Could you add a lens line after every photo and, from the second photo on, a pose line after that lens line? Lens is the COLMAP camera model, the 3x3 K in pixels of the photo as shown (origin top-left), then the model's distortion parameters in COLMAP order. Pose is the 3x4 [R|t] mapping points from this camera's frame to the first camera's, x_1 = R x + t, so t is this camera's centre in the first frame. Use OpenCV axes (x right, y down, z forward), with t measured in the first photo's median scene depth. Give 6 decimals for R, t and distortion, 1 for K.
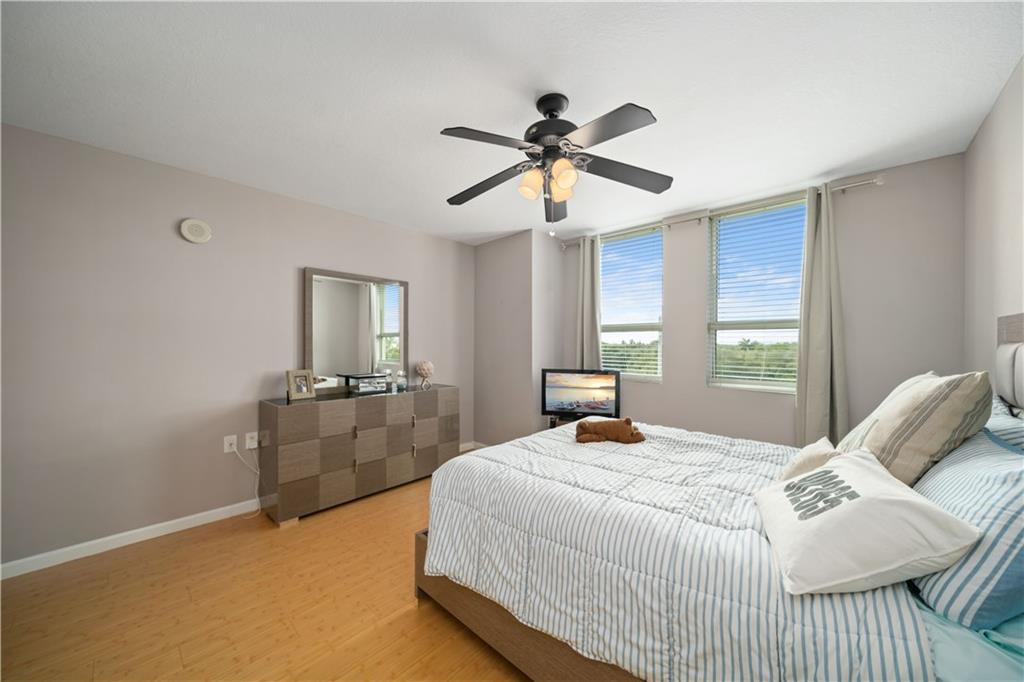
lens RADIAL K [[365.0, 0, 512.0], [0, 365.0, 341.0], [0, 0, 1]] dist [-0.000980, -0.000033]
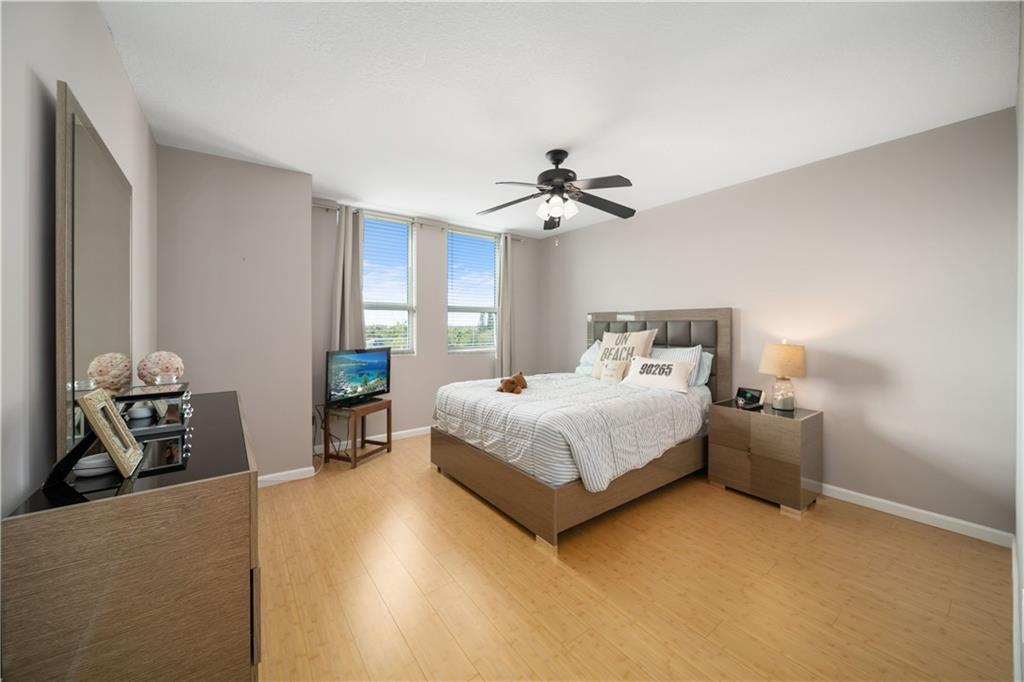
lens RADIAL K [[364.0, 0, 511.1], [0, 364.0, 328.3], [0, 0, 1]] dist [-0.001608, -0.000044]
pose [[0.201198, -0.010068, 0.979499, -0.693392], [0.000990, 0.999949, 0.010075, 0.016641], [-0.979550, -0.001058, 0.201198, 0.462320]]
